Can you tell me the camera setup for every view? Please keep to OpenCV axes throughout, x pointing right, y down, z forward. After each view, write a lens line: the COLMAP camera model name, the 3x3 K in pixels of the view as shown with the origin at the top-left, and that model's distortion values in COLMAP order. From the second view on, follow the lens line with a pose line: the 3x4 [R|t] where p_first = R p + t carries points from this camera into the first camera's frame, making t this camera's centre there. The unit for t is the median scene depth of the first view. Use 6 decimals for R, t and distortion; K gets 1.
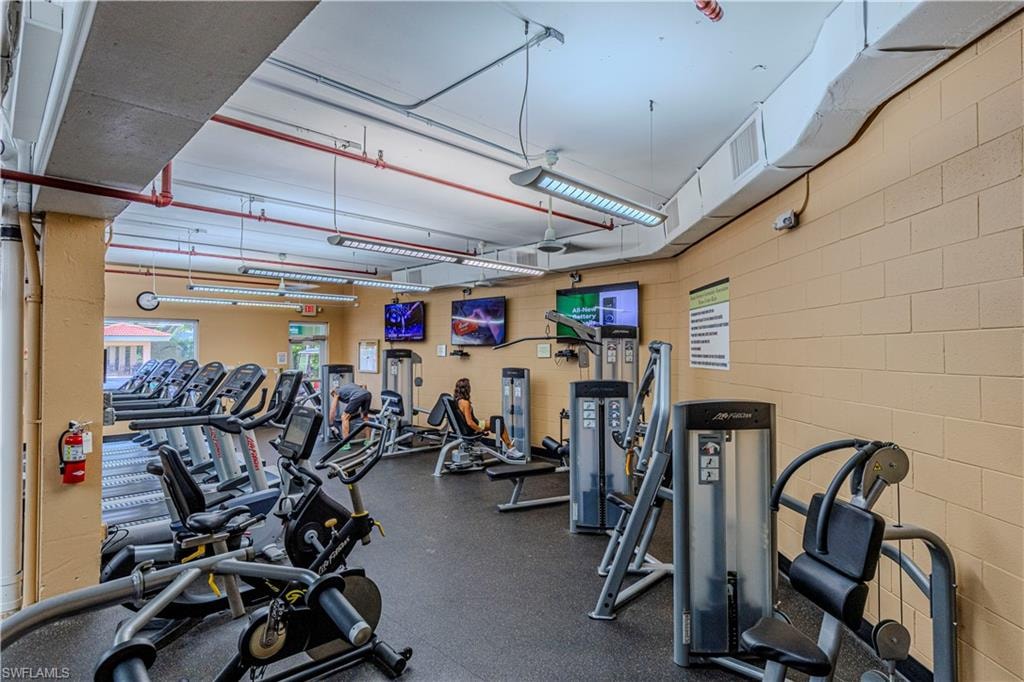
lens RADIAL K [[515.8, 0, 512.0], [0, 515.8, 341.0], [0, 0, 1]] dist [0.001523, 0.000050]
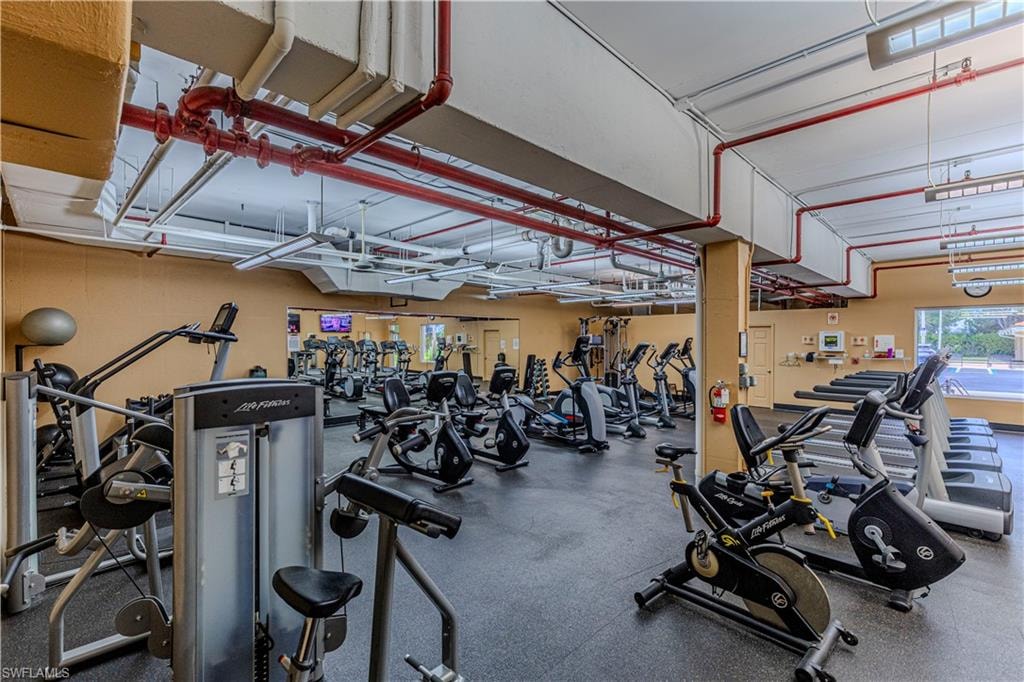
lens RADIAL K [[457.0, 0, 516.9], [0, 457.0, 339.6], [0, 0, 1]] dist [0.004271, 0.000152]
pose [[0.009967, 0.000792, -0.999950, 0.440422], [0.010313, 0.999946, 0.000894, 0.028198], [0.999897, -0.010321, 0.009958, 0.384076]]
